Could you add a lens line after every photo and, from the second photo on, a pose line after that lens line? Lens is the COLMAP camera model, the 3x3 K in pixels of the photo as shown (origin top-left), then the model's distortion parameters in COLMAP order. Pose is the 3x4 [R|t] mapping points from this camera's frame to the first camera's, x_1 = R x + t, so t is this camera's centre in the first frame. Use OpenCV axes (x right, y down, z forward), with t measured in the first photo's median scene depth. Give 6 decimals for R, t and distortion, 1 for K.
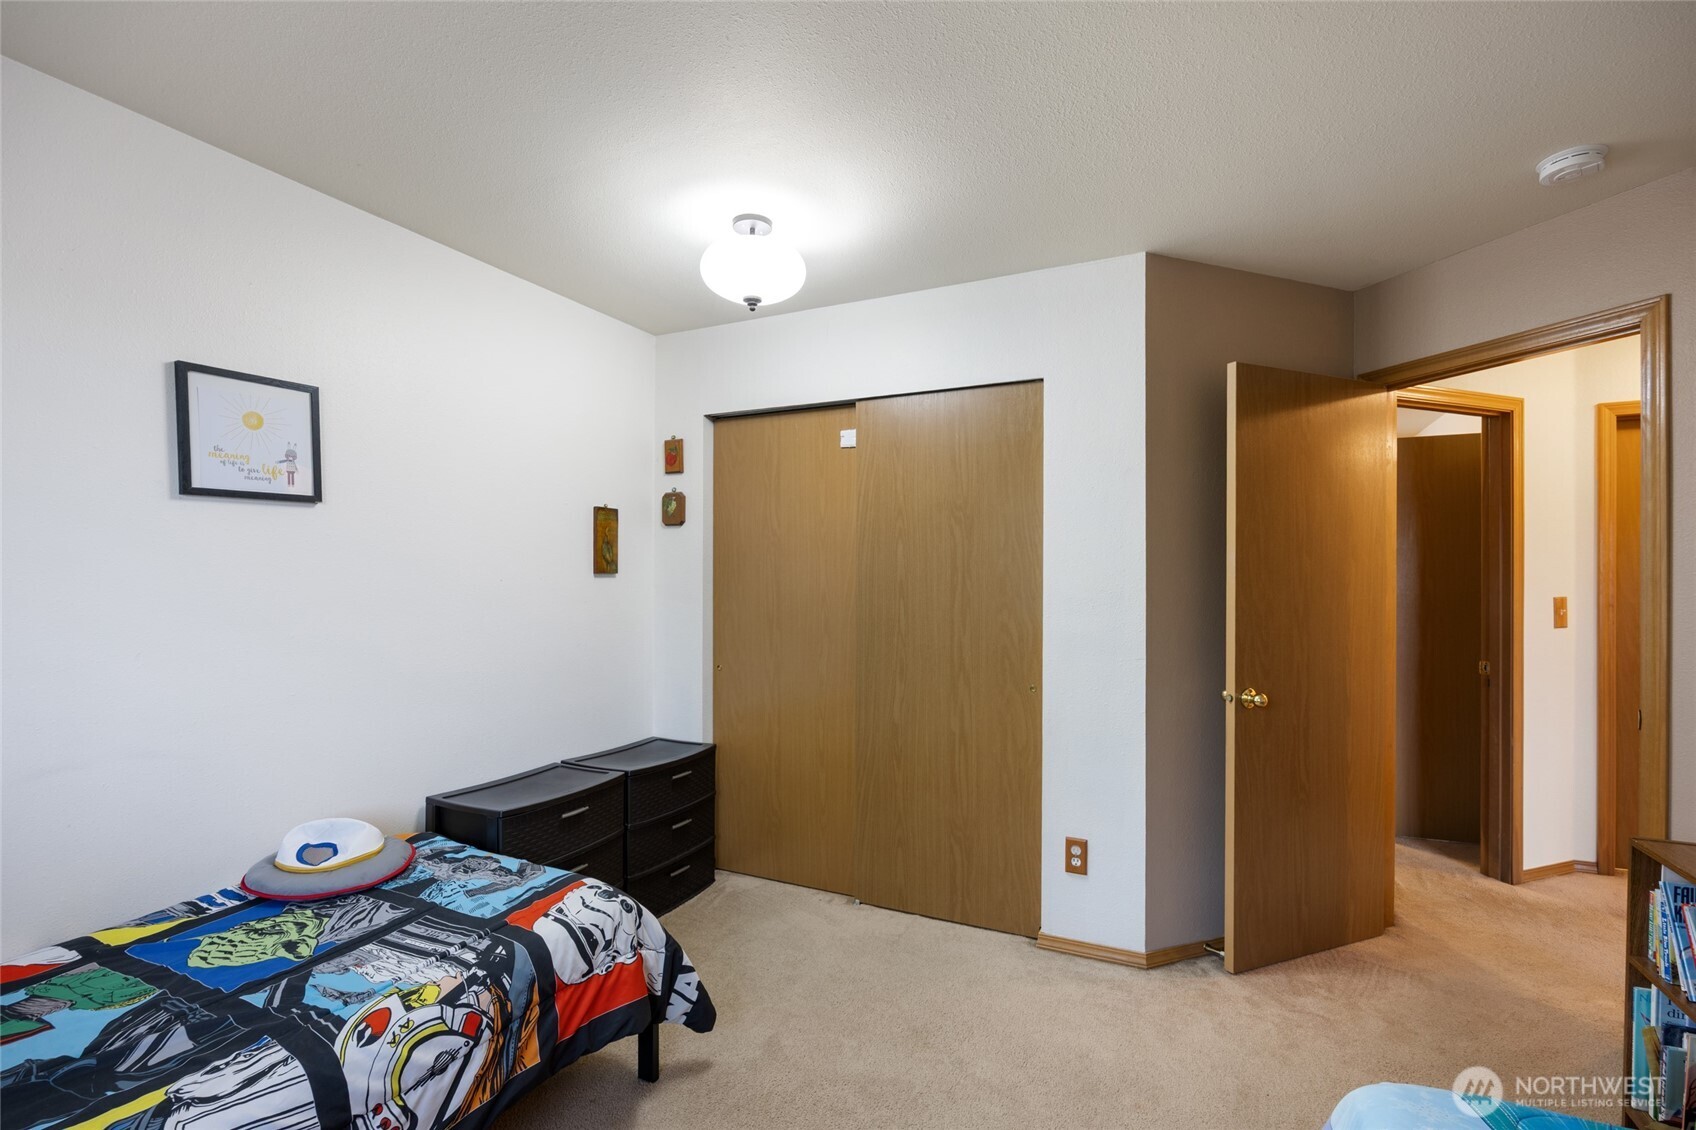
lens RADIAL K [[753.8, 0, 854.5], [0, 753.8, 570.9], [0, 0, 1]] dist [-0.016402, 0.001682]
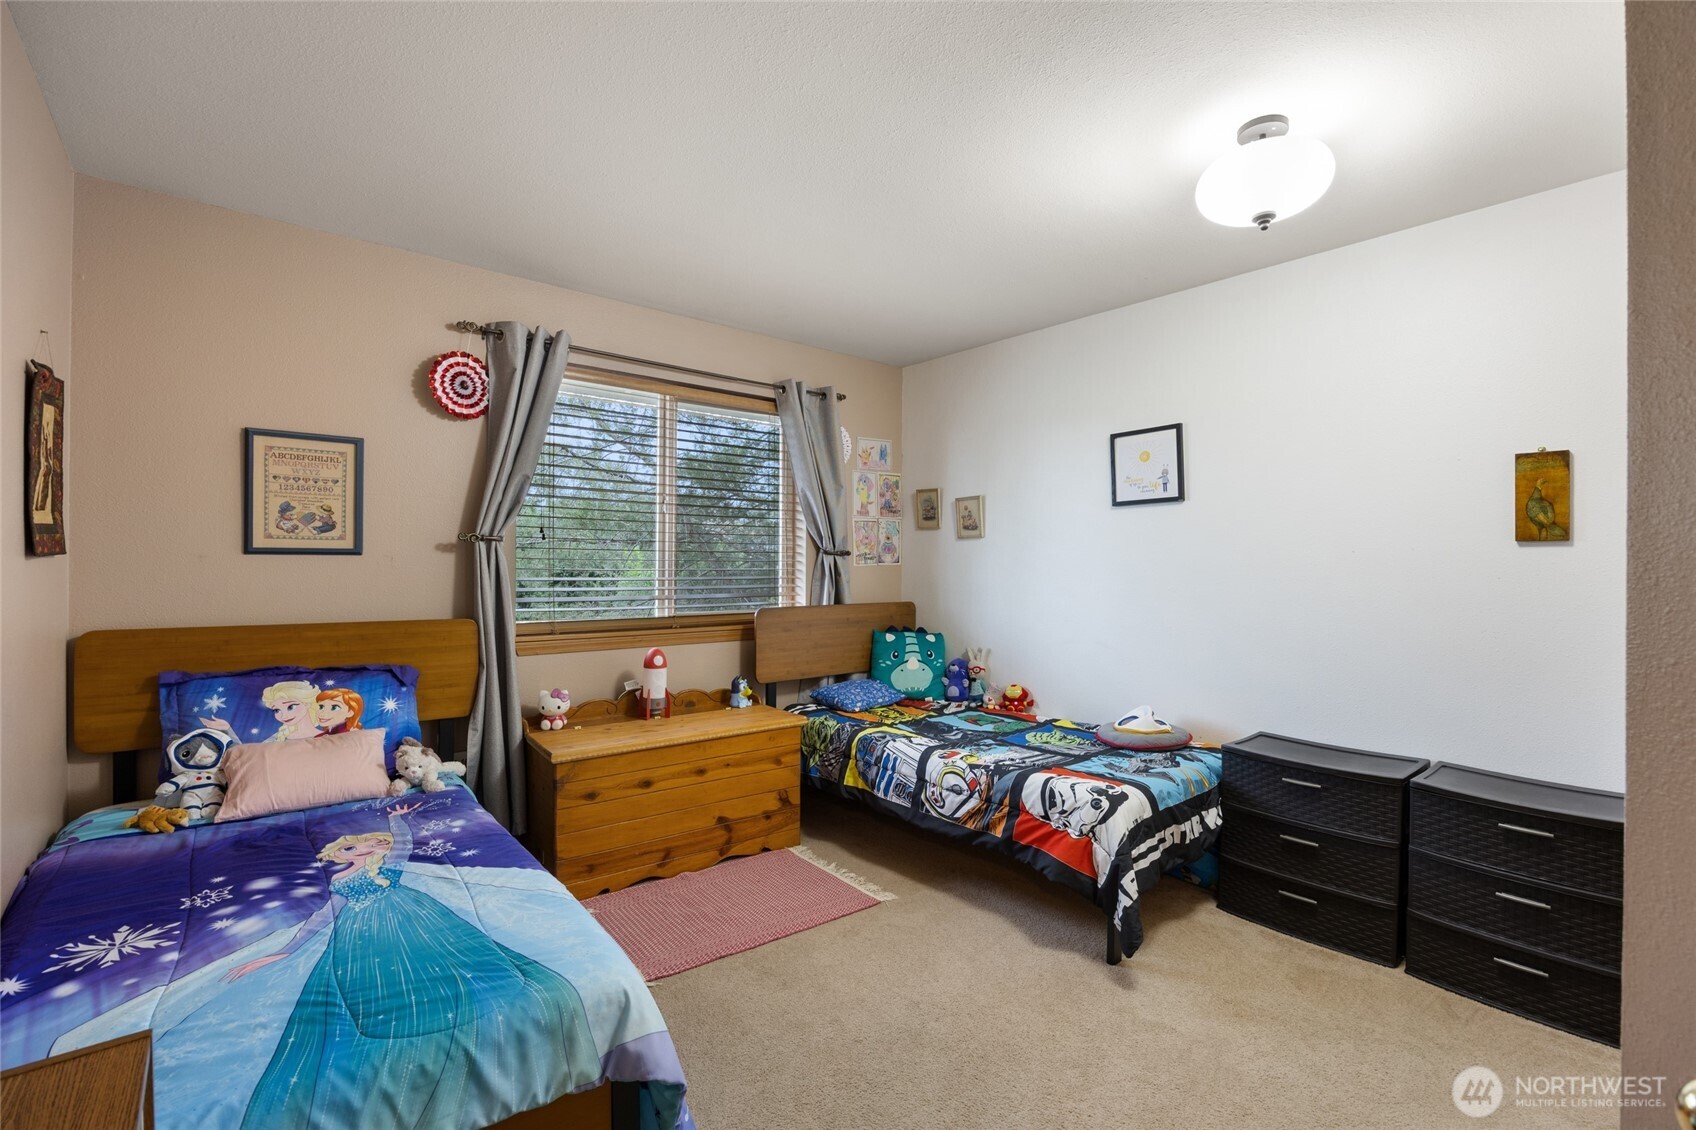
lens RADIAL K [[753.8, 0, 850.3], [0, 753.8, 569.1], [0, 0, 1]] dist [-0.016402, 0.001682]
pose [[-0.410716, 0.000850, -0.911763, 1.051010], [0.002456, 0.999997, -0.000174, 0.049716], [0.911760, -0.002311, -0.410717, 1.170624]]
